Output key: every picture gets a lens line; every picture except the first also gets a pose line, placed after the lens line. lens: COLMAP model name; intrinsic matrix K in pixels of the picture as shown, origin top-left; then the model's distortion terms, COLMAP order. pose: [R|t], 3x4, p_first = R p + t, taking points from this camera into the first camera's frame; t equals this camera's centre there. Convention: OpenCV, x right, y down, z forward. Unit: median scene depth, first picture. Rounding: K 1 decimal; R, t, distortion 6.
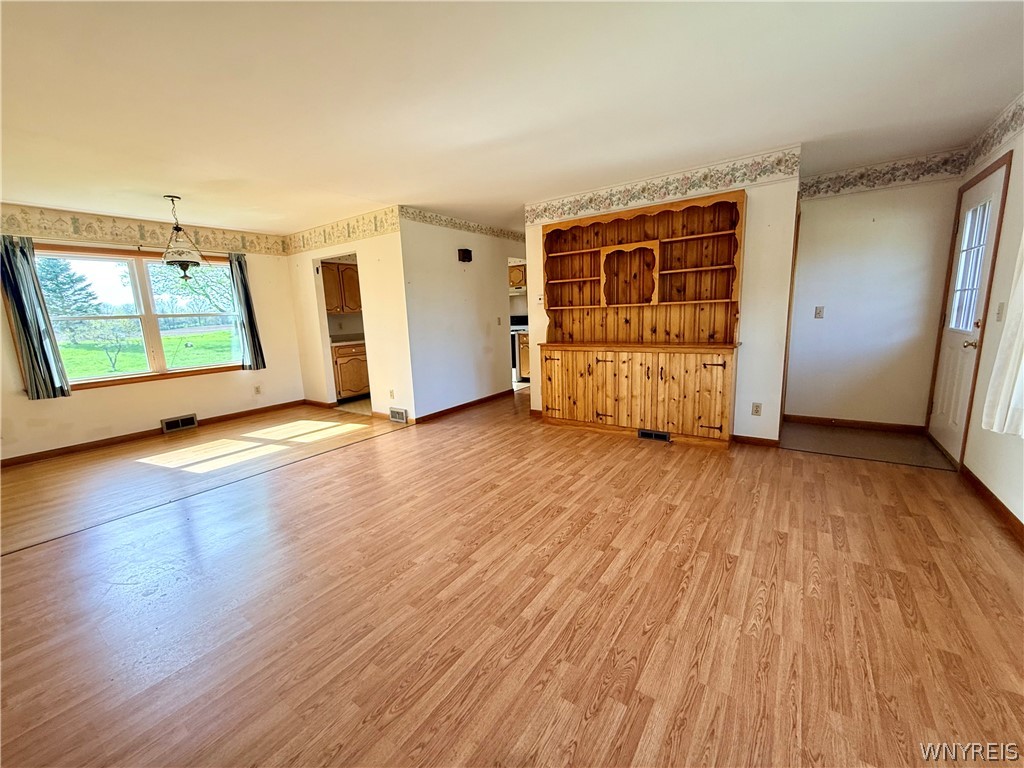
lens RADIAL K [[410.3, 0, 509.6], [0, 410.3, 384.6], [0, 0, 1]] dist [0.001745, 0.000007]
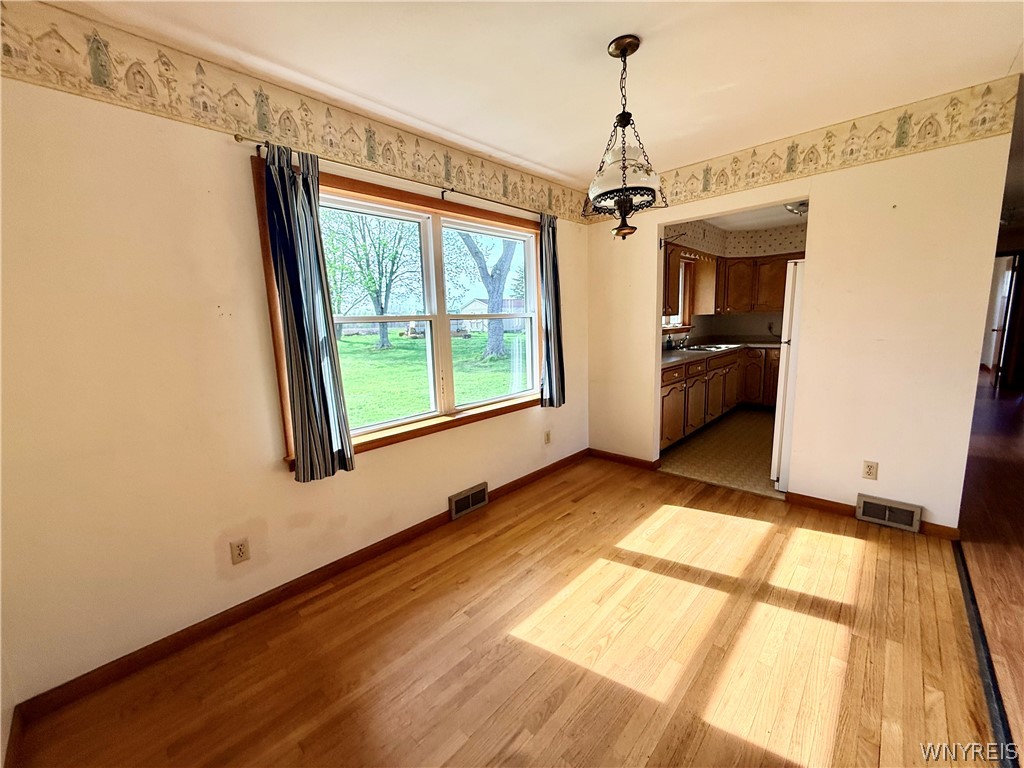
lens RADIAL K [[410.3, 0, 511.9], [0, 410.3, 385.0], [0, 0, 1]] dist [0.001745, 0.000007]
pose [[0.990795, 0.026653, -0.132724, -0.690781], [-0.028748, 0.999490, -0.013897, -0.065418], [0.132286, 0.017584, 0.991056, 0.439405]]
